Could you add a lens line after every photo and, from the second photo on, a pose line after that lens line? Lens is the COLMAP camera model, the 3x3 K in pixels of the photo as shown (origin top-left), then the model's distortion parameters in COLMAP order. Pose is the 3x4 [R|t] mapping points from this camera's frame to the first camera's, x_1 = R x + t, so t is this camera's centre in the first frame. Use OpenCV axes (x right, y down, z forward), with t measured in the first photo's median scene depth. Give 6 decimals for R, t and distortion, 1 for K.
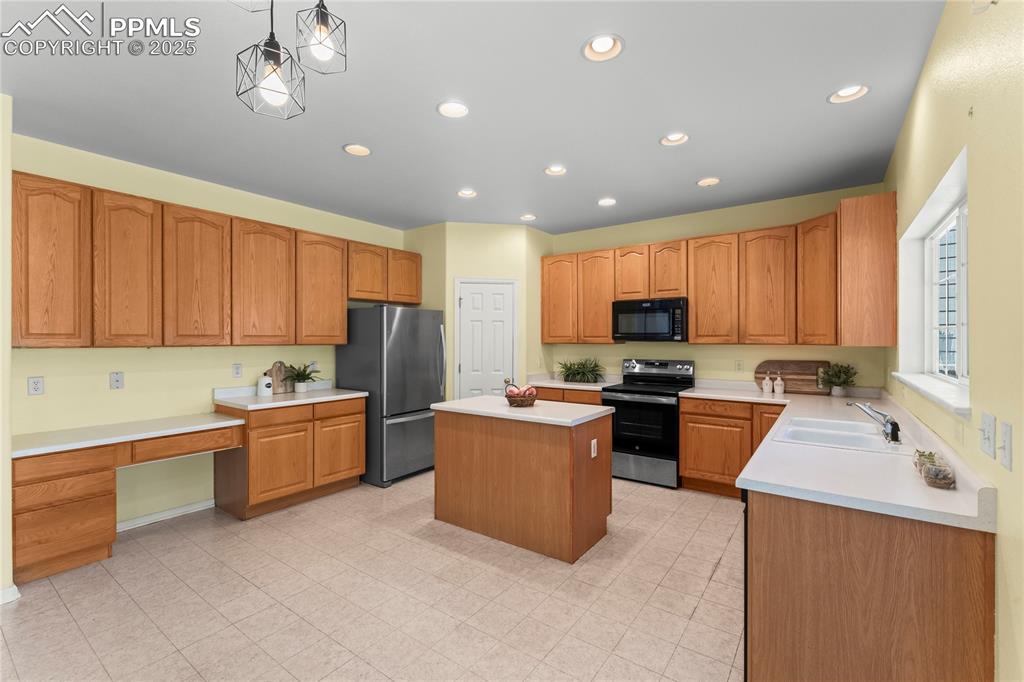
lens RADIAL K [[442.9, 0, 508.0], [0, 442.9, 340.8], [0, 0, 1]] dist [0.001016, 0.000327]
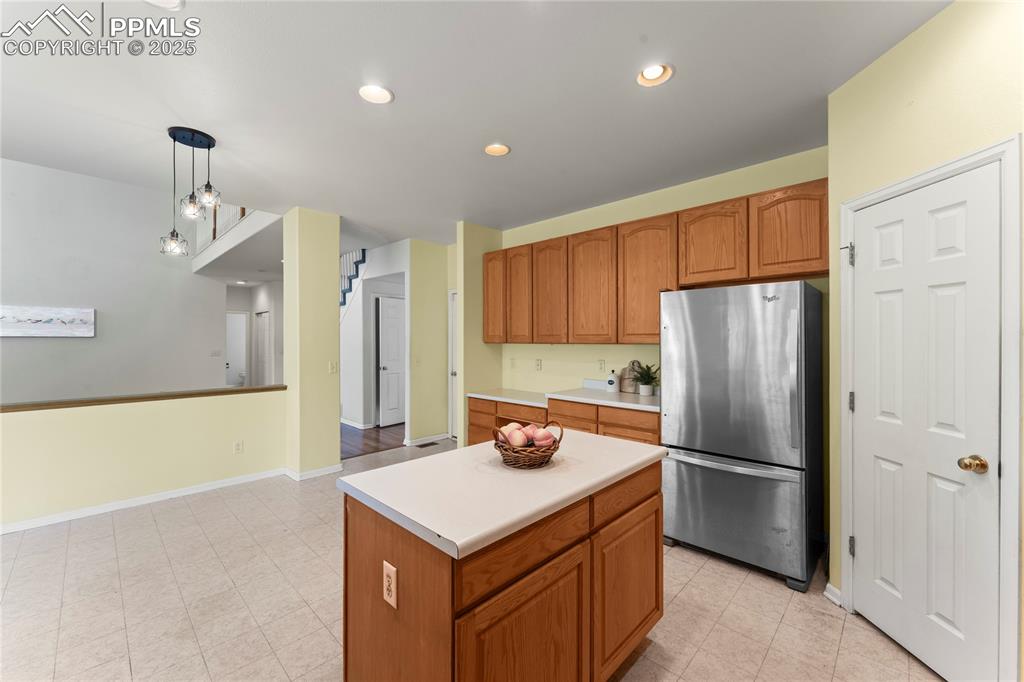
lens RADIAL K [[408.1, 0, 507.6], [0, 408.1, 338.7], [0, 0, 1]] dist [-0.001159, -0.000307]
pose [[-0.143816, -0.000172, -0.989604, 0.419257], [-0.001517, 0.999999, 0.000047, -0.001627], [0.989603, 0.001508, -0.143816, 0.849806]]
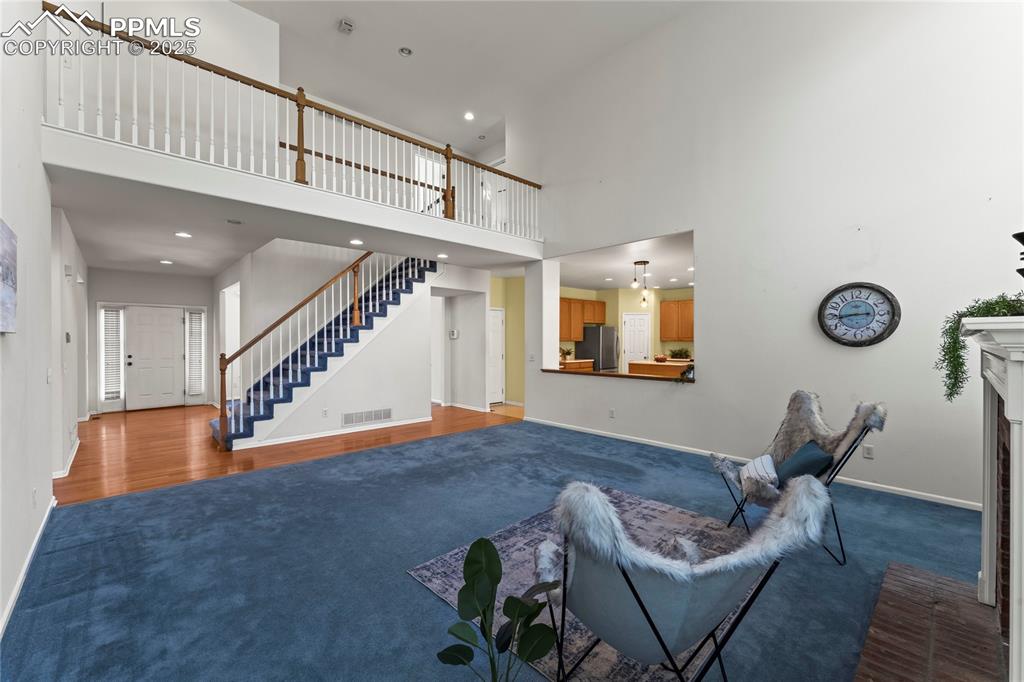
lens RADIAL K [[422.0, 0, 508.5], [0, 422.0, 339.2], [0, 0, 1]] dist [-0.013366, -0.000081]
pose [[0.982731, 0.001088, -0.185036, -0.355001], [-0.001259, 0.999999, -0.000804, 0.000998], [0.185035, 0.001023, 0.982731, -1.519683]]
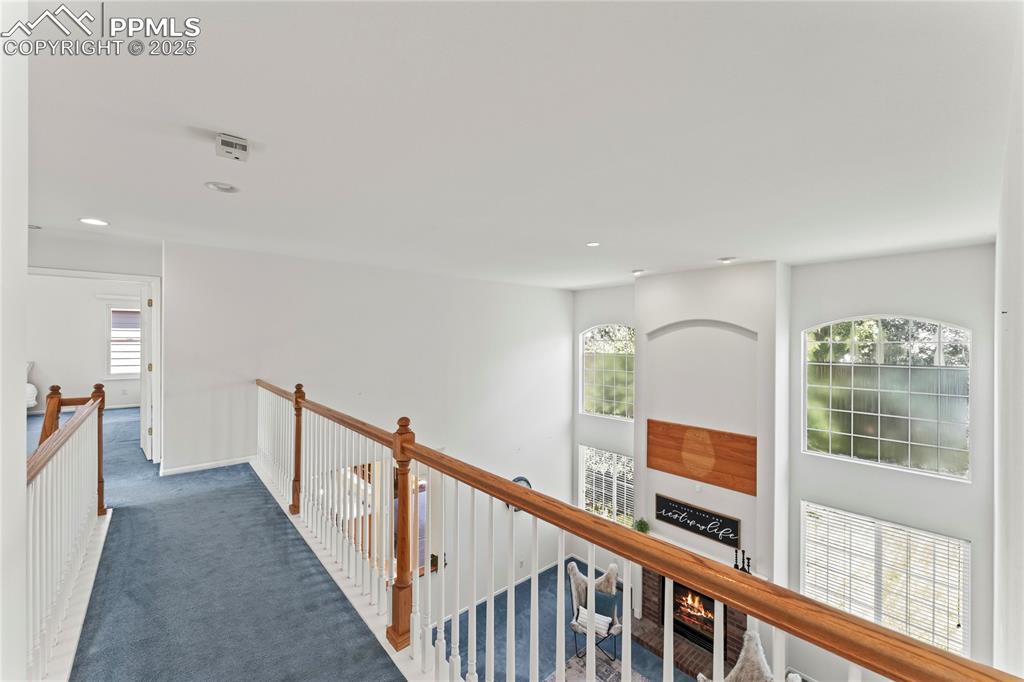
lens RADIAL K [[408.1, 0, 507.6], [0, 408.1, 338.7], [0, 0, 1]] dist [-0.001159, -0.000307]
pose [[0.230736, 0.002929, 0.973012, -1.490926], [-0.004261, 0.999989, -0.002000, -0.725120], [-0.973007, -0.003684, 0.230745, -0.794998]]
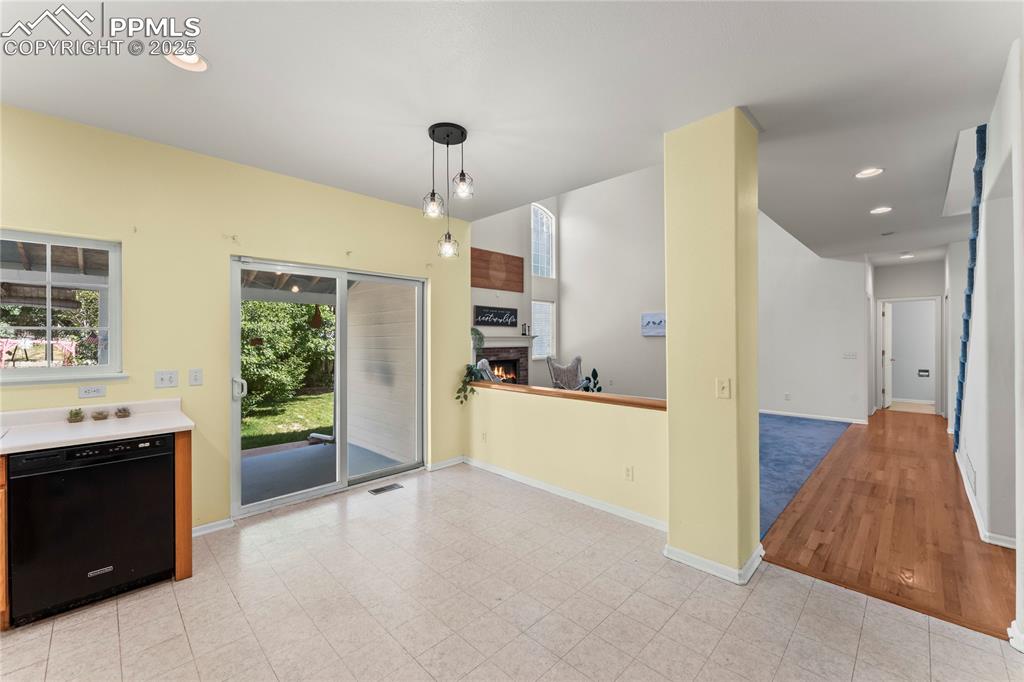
lens RADIAL K [[408.1, 0, 507.6], [0, 408.1, 338.7], [0, 0, 1]] dist [-0.001159, -0.000307]
pose [[-0.987923, 0.004899, 0.154866, -0.325927], [0.005290, 0.999984, 0.002116, -0.000130], [-0.154853, 0.002910, -0.987933, 0.877047]]
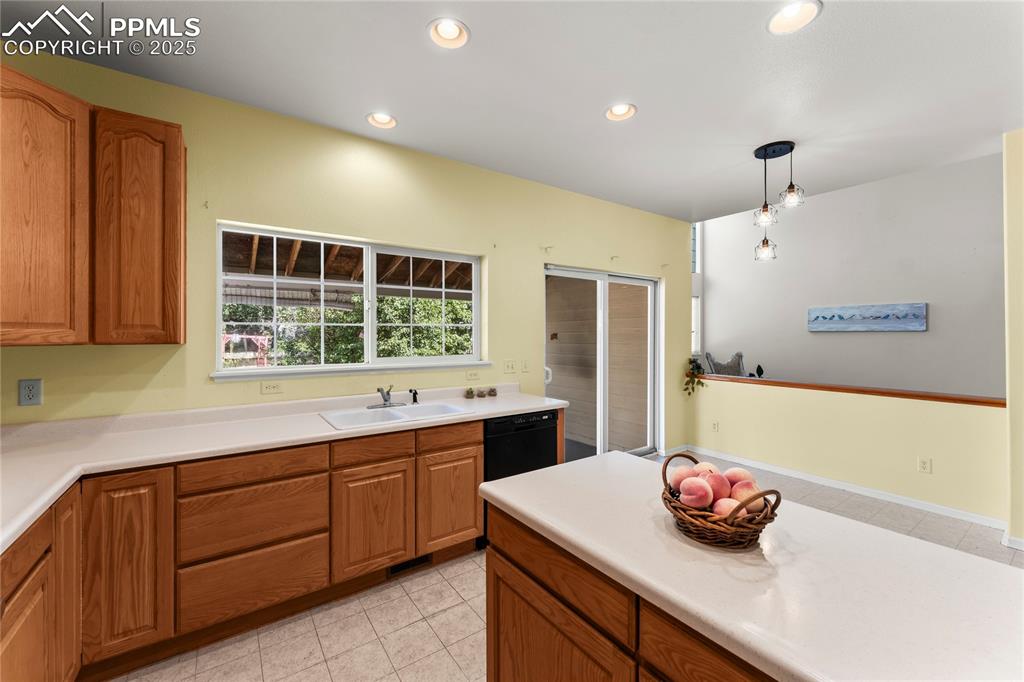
lens RADIAL K [[411.3, 0, 510.4], [0, 411.3, 334.7], [0, 0, 1]] dist [0.000764, 0.000248]
pose [[-0.946214, 0.002847, 0.323528, 0.060988], [0.003901, 0.999989, 0.002611, -0.001577], [-0.323517, 0.003733, -0.946215, 1.086383]]
